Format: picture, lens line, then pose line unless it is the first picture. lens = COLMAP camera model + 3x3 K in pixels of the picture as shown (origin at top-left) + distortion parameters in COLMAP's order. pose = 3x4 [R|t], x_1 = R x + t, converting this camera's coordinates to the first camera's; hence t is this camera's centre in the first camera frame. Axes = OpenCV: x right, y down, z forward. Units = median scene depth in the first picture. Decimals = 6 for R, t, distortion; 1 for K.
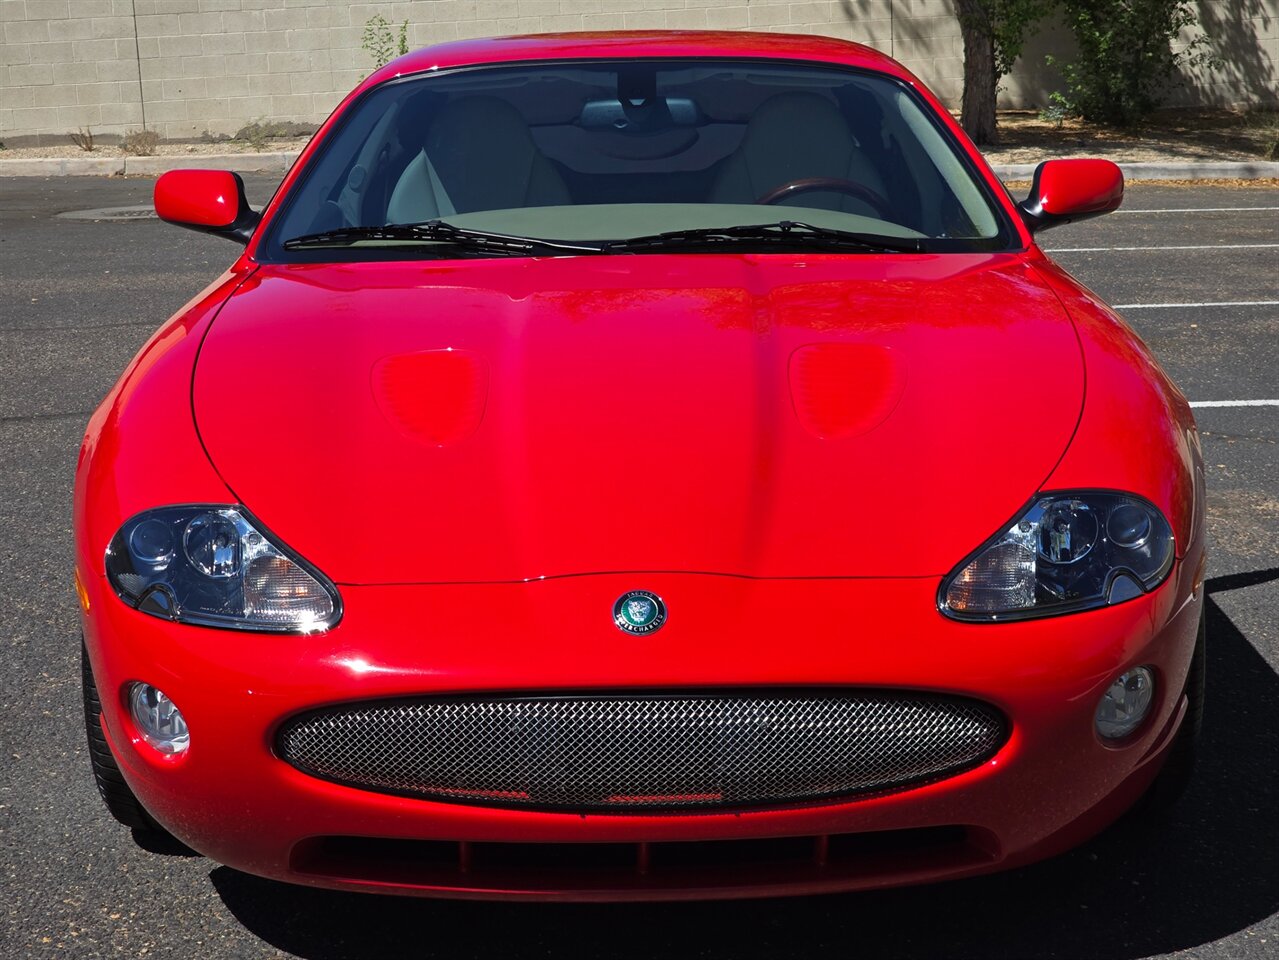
lens RADIAL K [[2526.2, 0, 639.5], [0, 2526.2, 480.0], [0, 0, 1]] dist [0.056903, 0.172683]
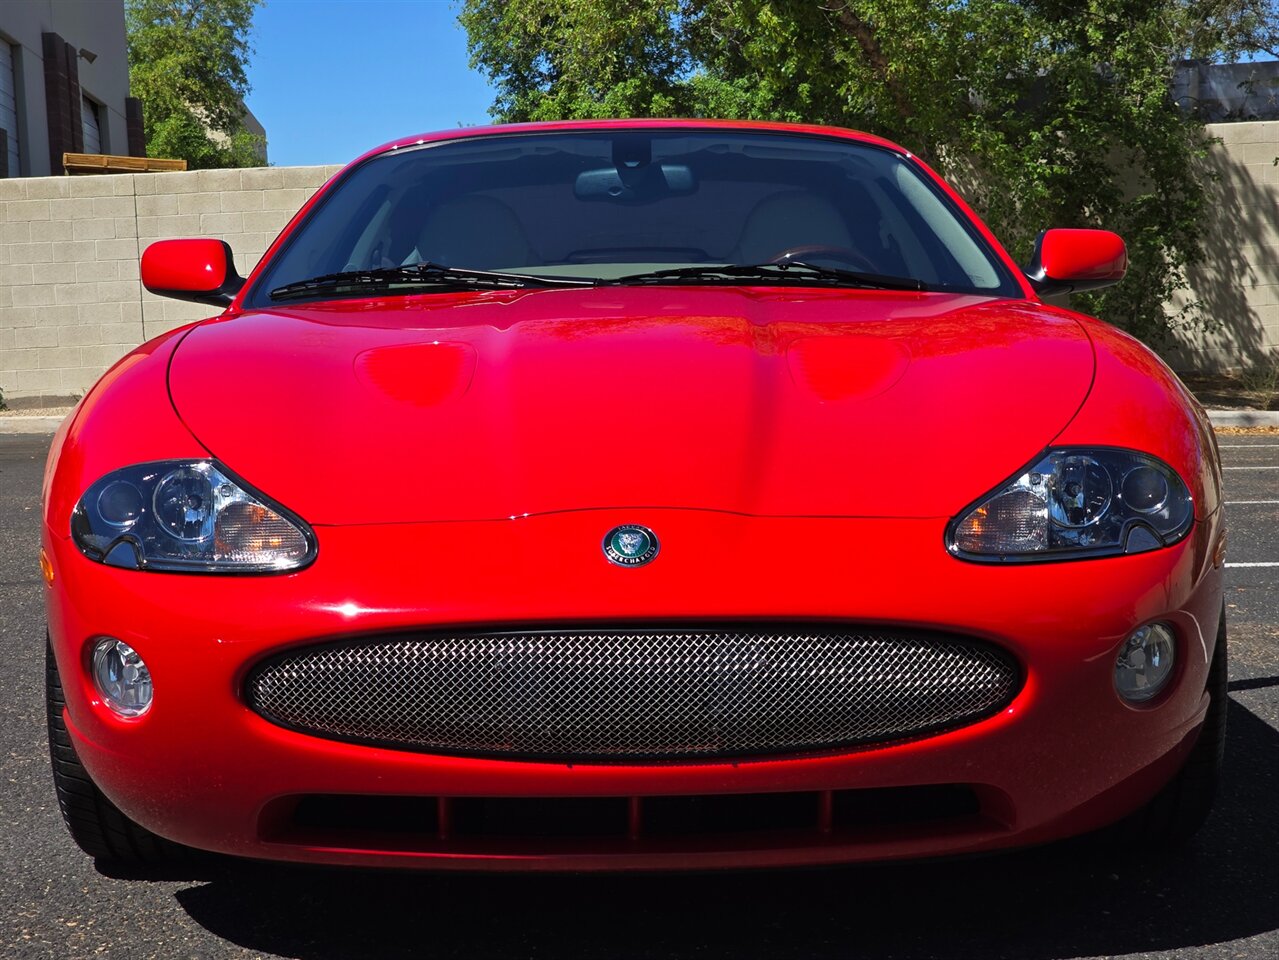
lens RADIAL K [[2523.0, 0, 630.2], [0, 2523.0, 477.2], [0, 0, 1]] dist [0.010863, 0.461933]
pose [[0.999992, 0.001237, -0.003673, 0.003061], [-0.001704, 0.991529, -0.129874, 0.140334], [0.003481, 0.129880, 0.991524, 0.056599]]
